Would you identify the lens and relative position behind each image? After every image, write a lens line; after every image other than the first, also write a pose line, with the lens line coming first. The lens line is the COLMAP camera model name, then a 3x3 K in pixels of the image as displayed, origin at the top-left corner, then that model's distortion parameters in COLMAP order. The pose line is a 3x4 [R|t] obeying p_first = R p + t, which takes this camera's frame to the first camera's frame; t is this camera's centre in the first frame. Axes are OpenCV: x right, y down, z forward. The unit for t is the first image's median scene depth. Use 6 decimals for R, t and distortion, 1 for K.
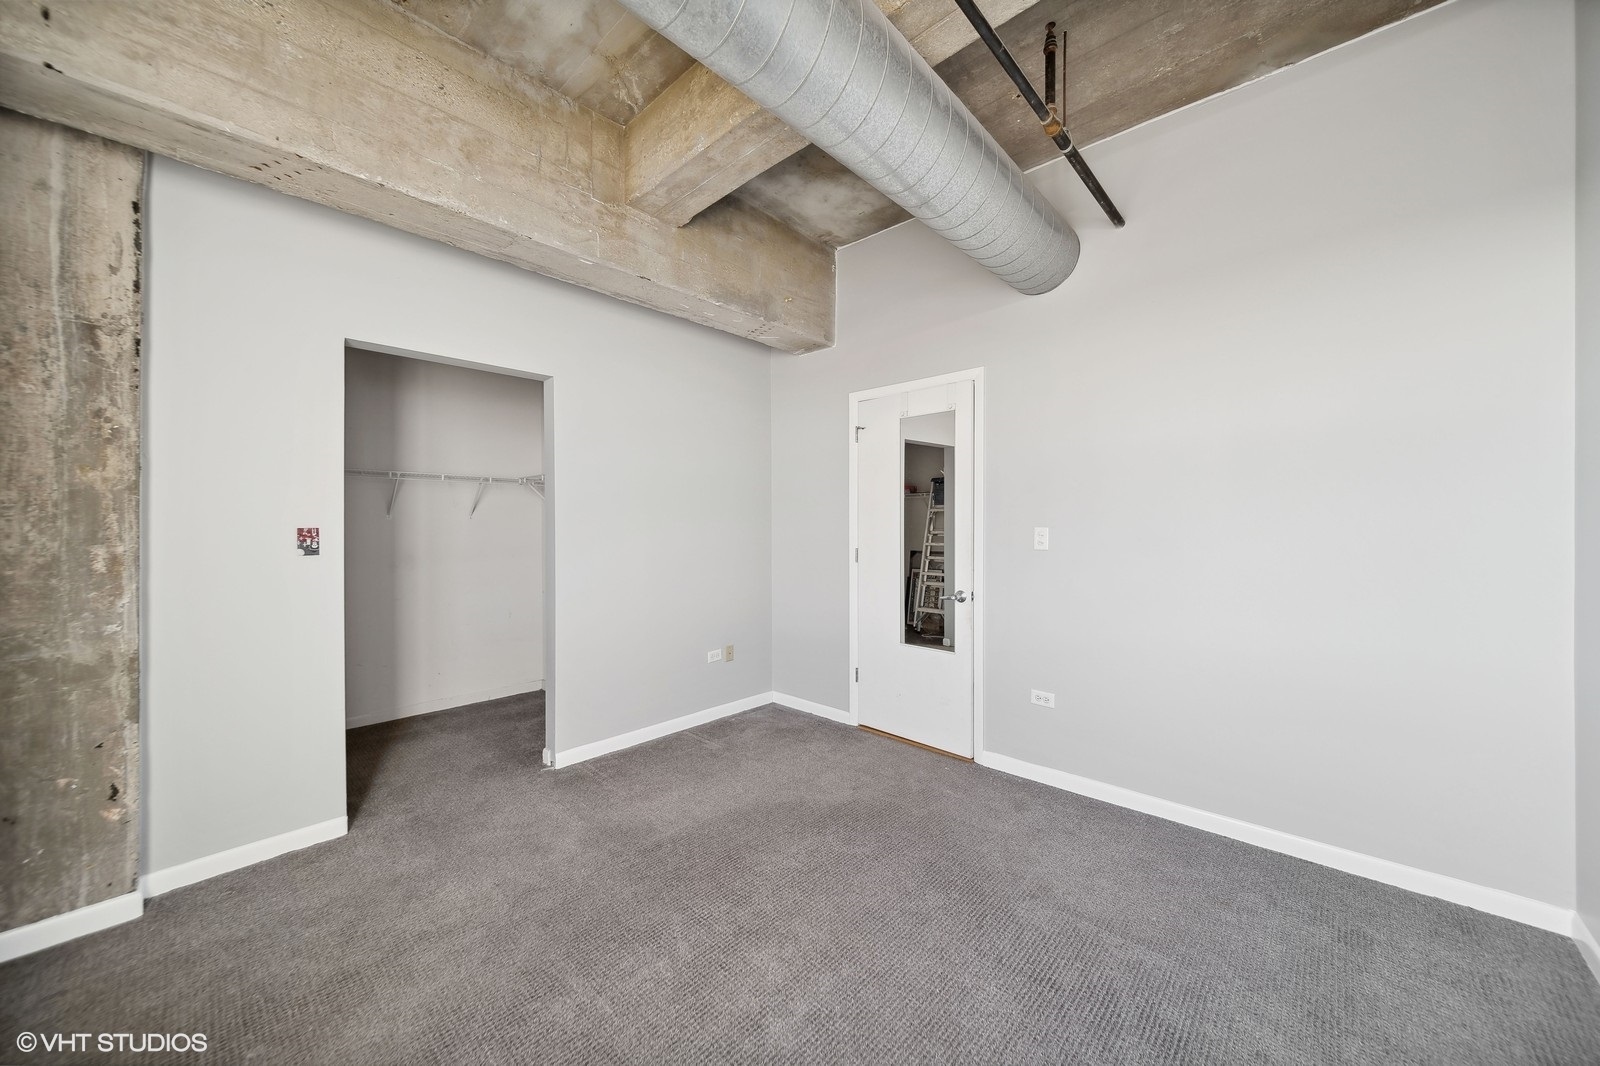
lens RADIAL K [[574.0, 0, 793.2], [0, 574.0, 533.0], [0, 0, 1]] dist [0.000761, -0.002199]
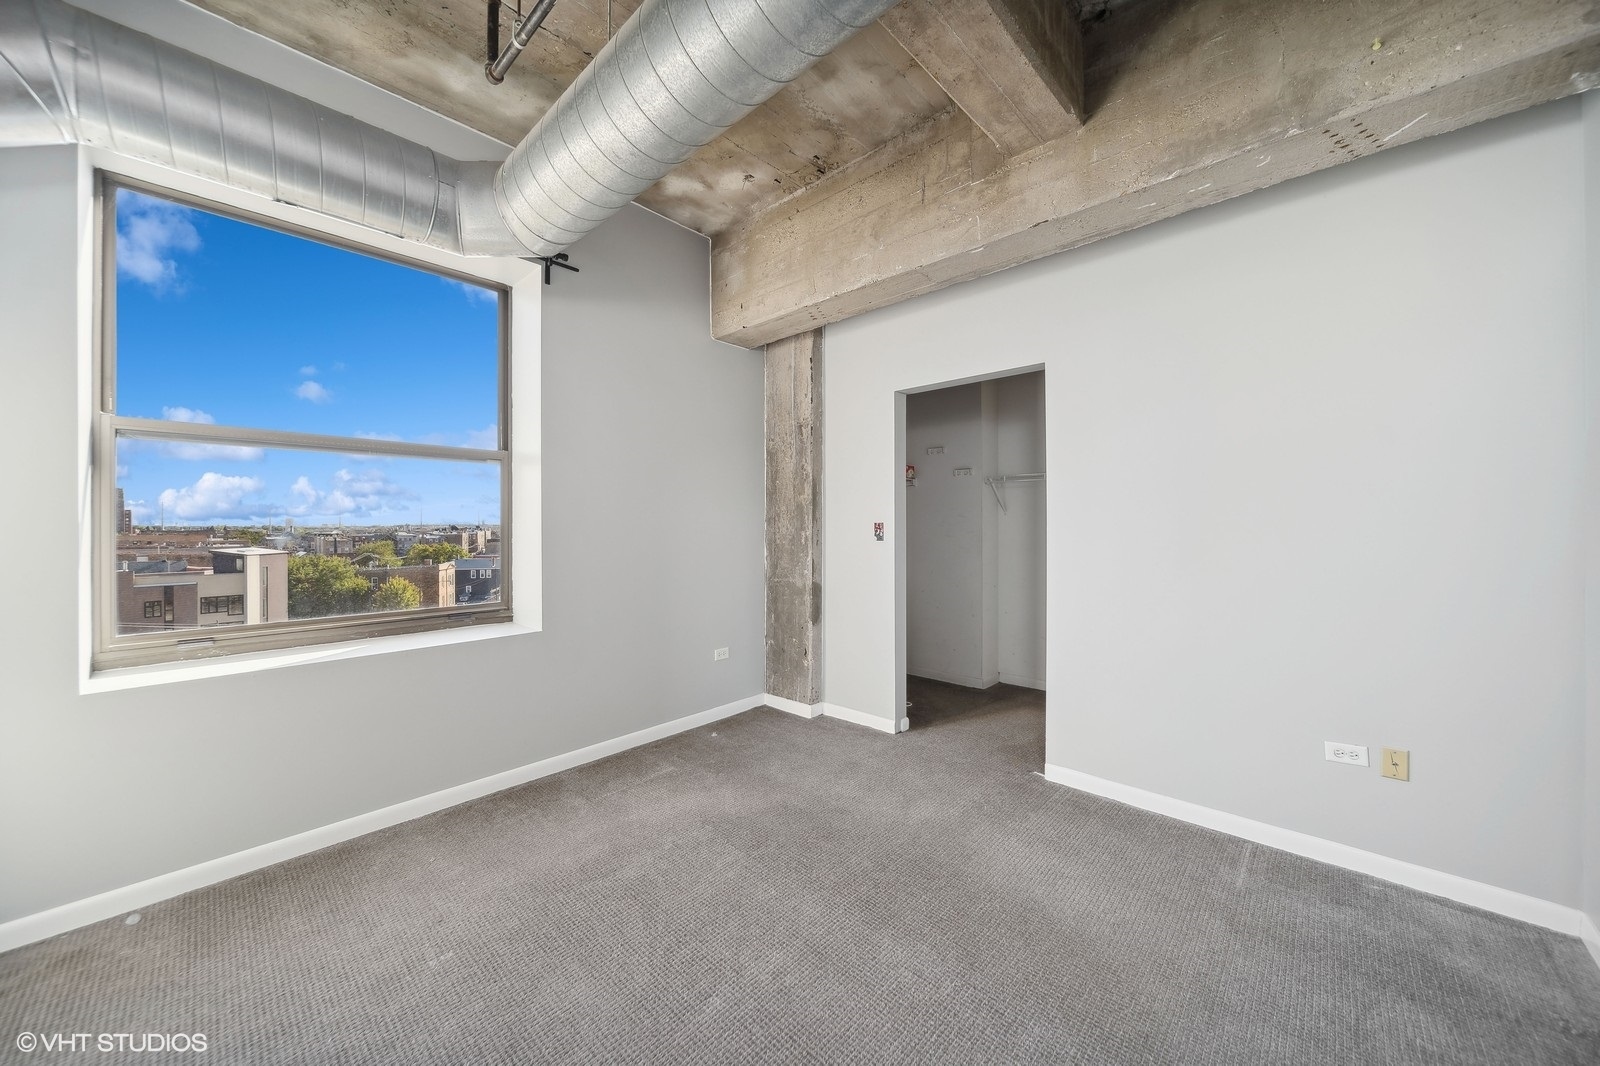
lens RADIAL K [[574.0, 0, 793.2], [0, 574.0, 533.0], [0, 0, 1]] dist [0.000761, -0.002199]
pose [[0.000006, 0.016677, -0.999861, 0.715065], [-0.012599, 0.999782, 0.016675, -0.004709], [0.999921, 0.012597, 0.000216, 0.794710]]
